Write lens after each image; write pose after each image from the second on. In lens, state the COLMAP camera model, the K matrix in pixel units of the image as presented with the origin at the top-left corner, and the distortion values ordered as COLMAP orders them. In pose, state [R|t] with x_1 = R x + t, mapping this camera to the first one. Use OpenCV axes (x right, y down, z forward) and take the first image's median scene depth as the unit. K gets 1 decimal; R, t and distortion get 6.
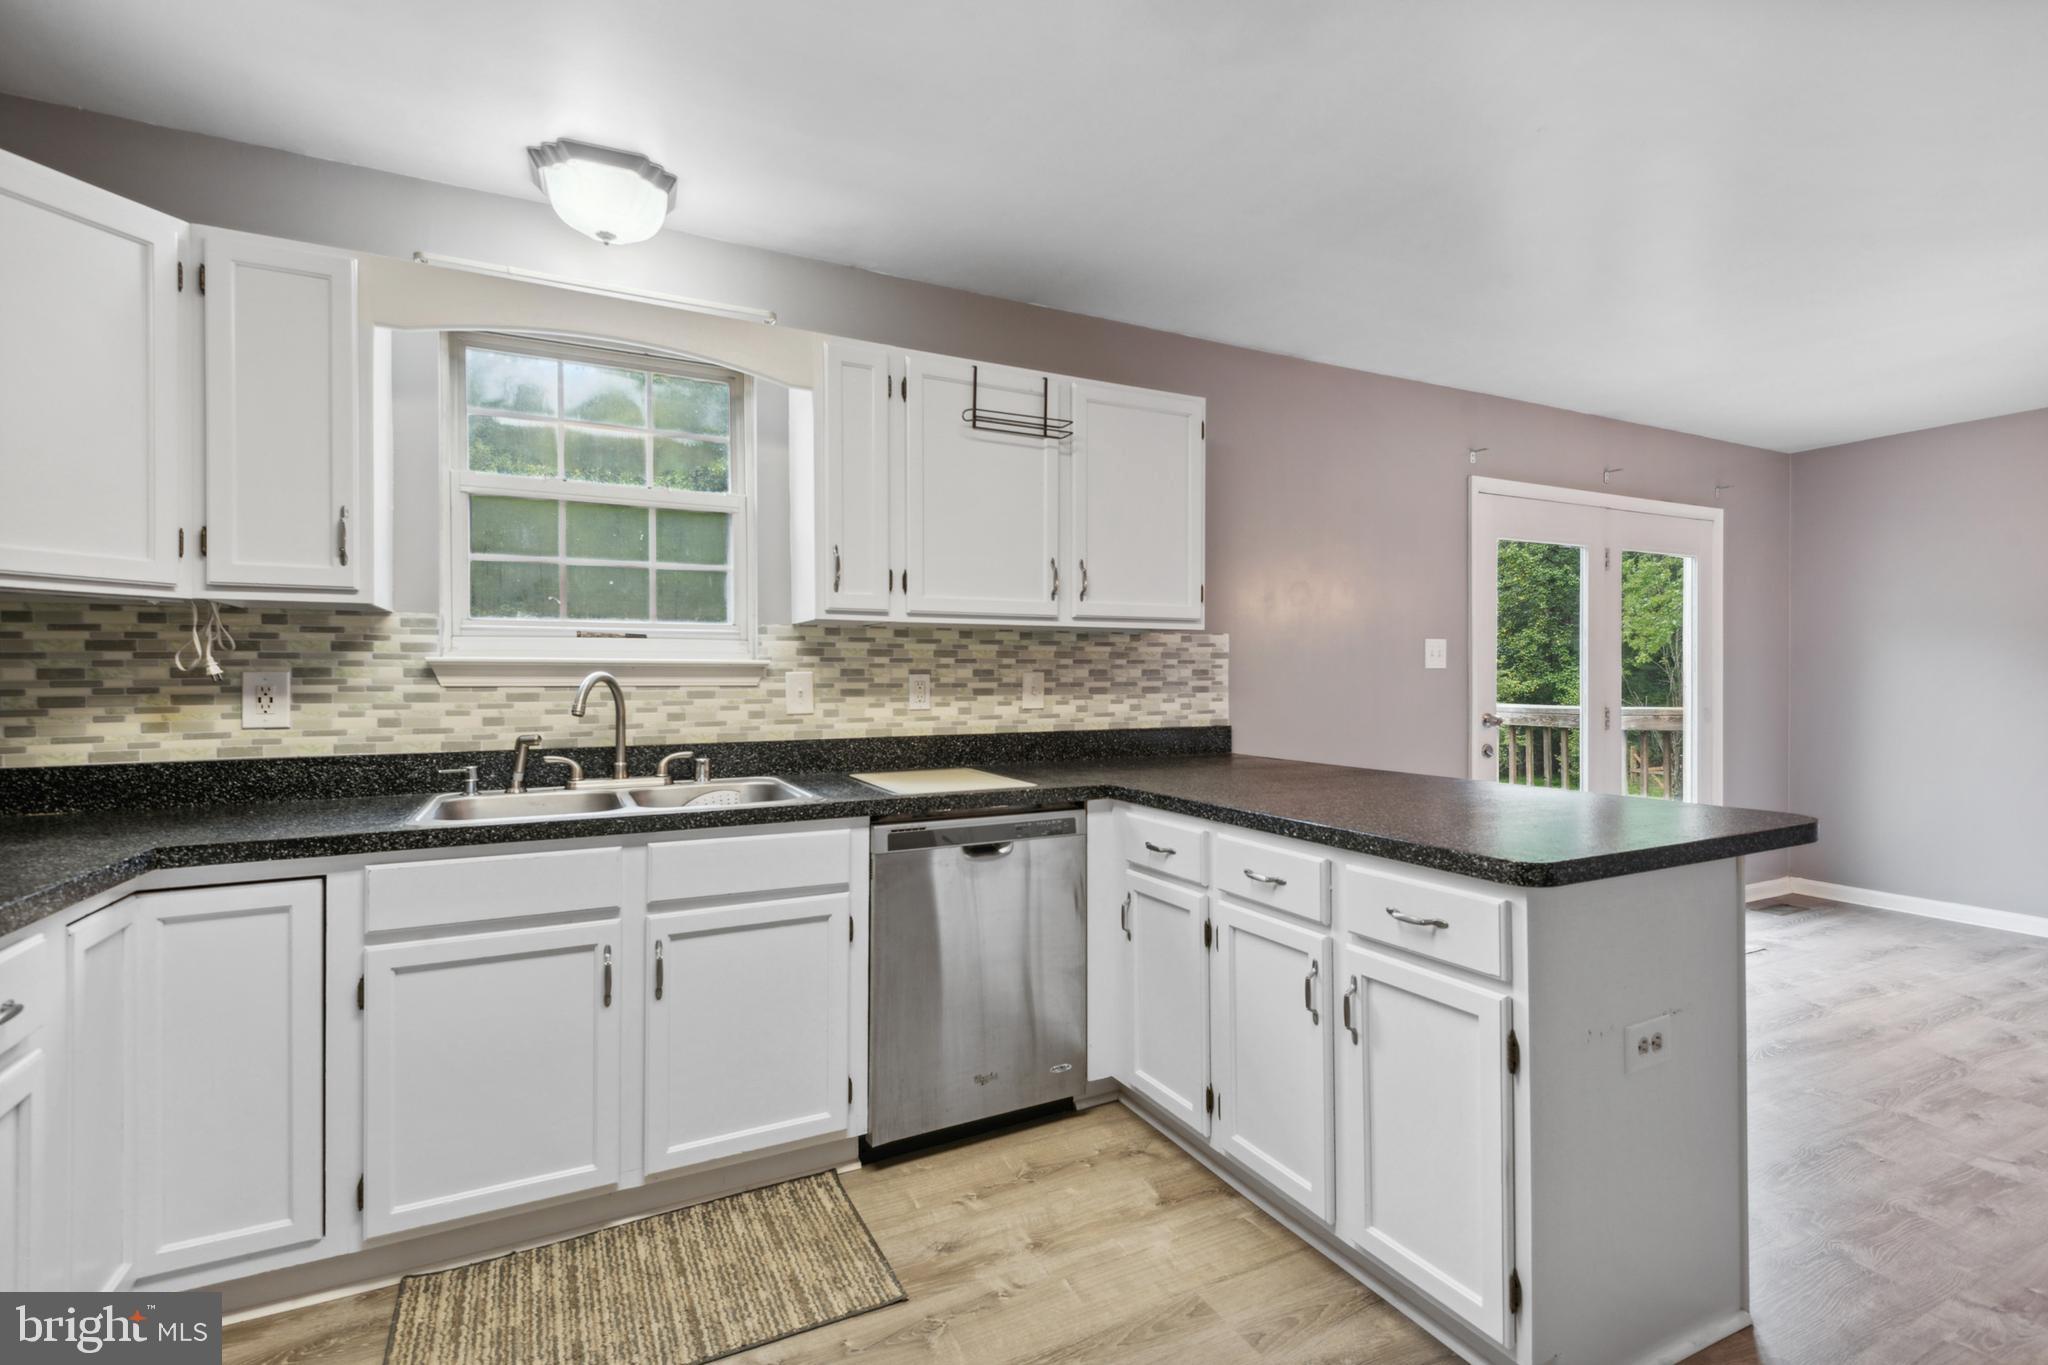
lens RADIAL K [[932.5, 0, 1017.9], [0, 932.5, 672.6], [0, 0, 1]] dist [0.030458, -0.013635]
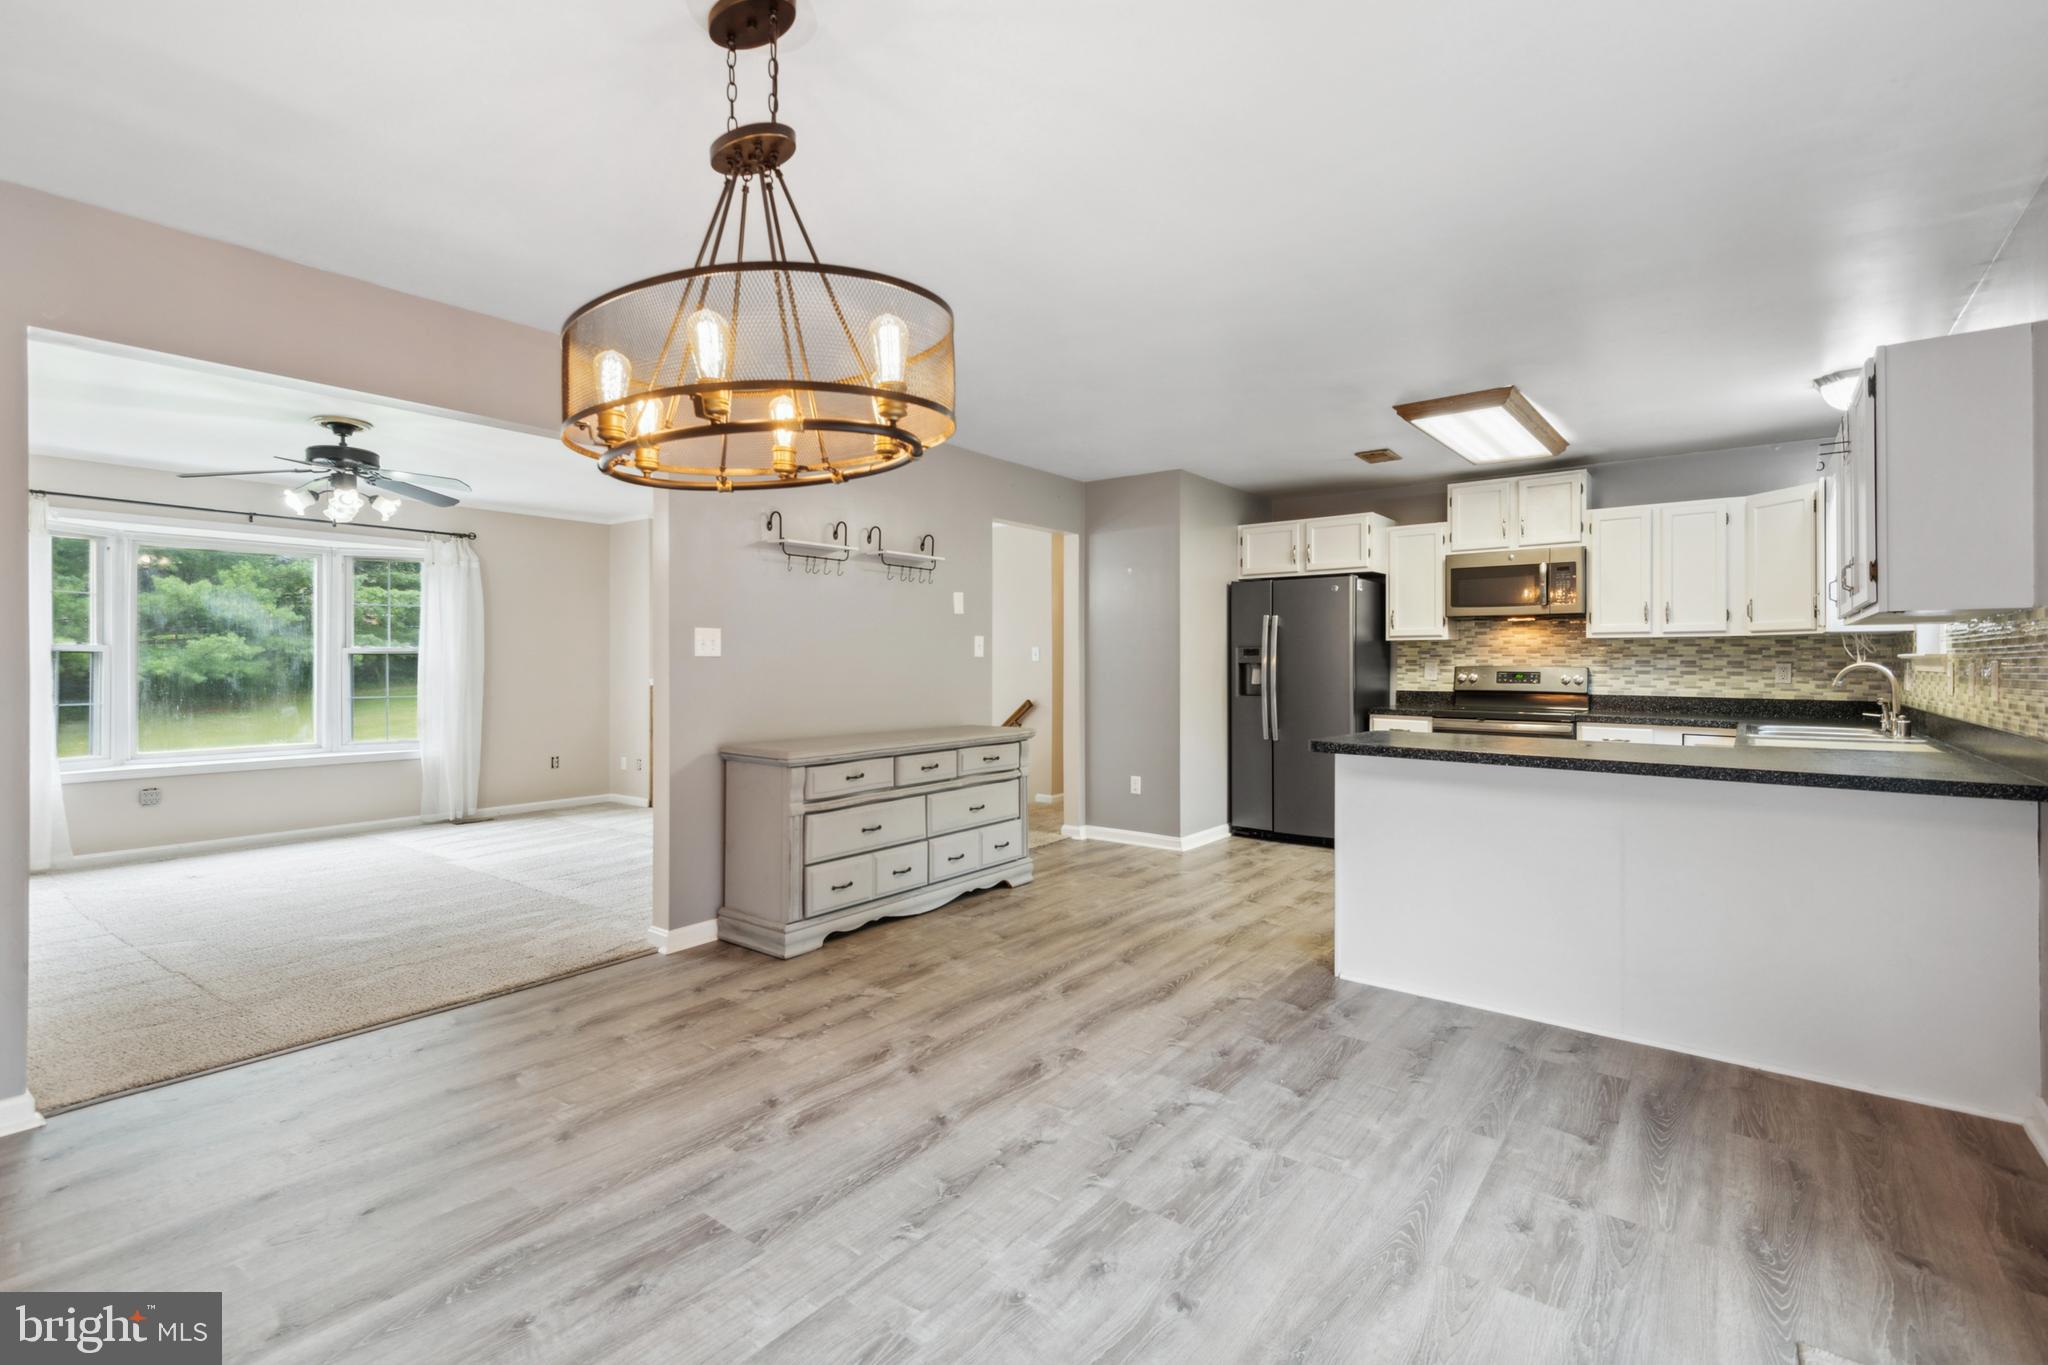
lens RADIAL K [[932.5, 0, 995.6], [0, 932.5, 654.6], [0, 0, 1]] dist [0.030458, -0.013635]
pose [[-0.909819, -0.005030, -0.414975, 1.707737], [-0.000008, 0.999927, -0.012104, 0.005556], [0.415005, -0.011009, -0.909752, 1.903924]]
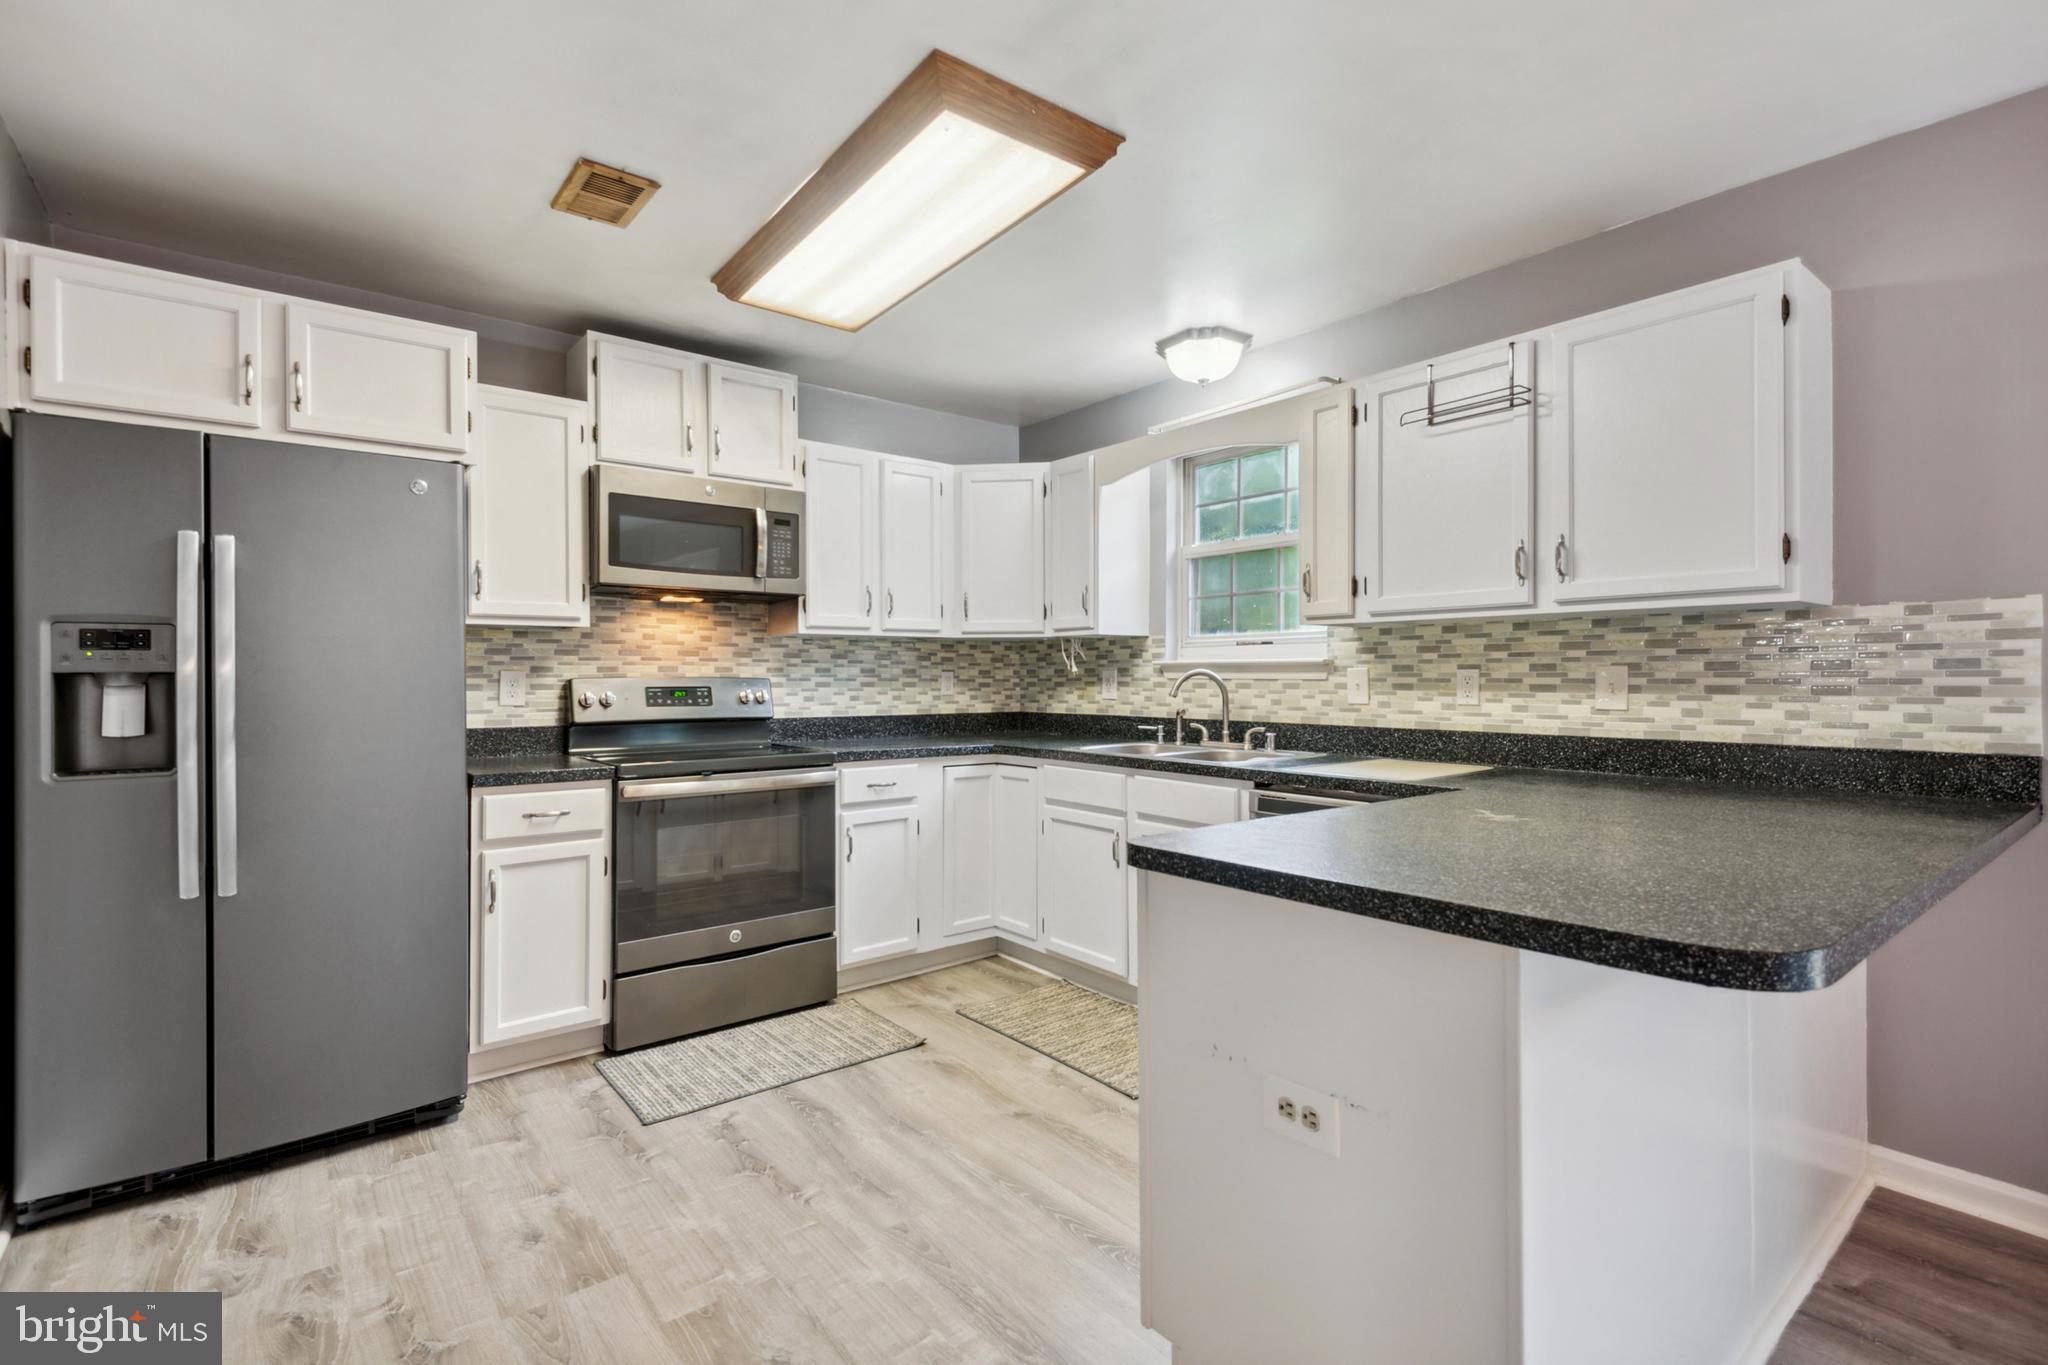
lens RADIAL K [[932.5, 0, 1031.5], [0, 932.5, 667.2], [0, 0, 1]] dist [0.030458, -0.013635]
pose [[0.220826, -0.007084, -0.975287, 0.965182], [0.006850, 0.999960, -0.005713, 0.002624], [0.975289, -0.005419, 0.220866, 0.399388]]
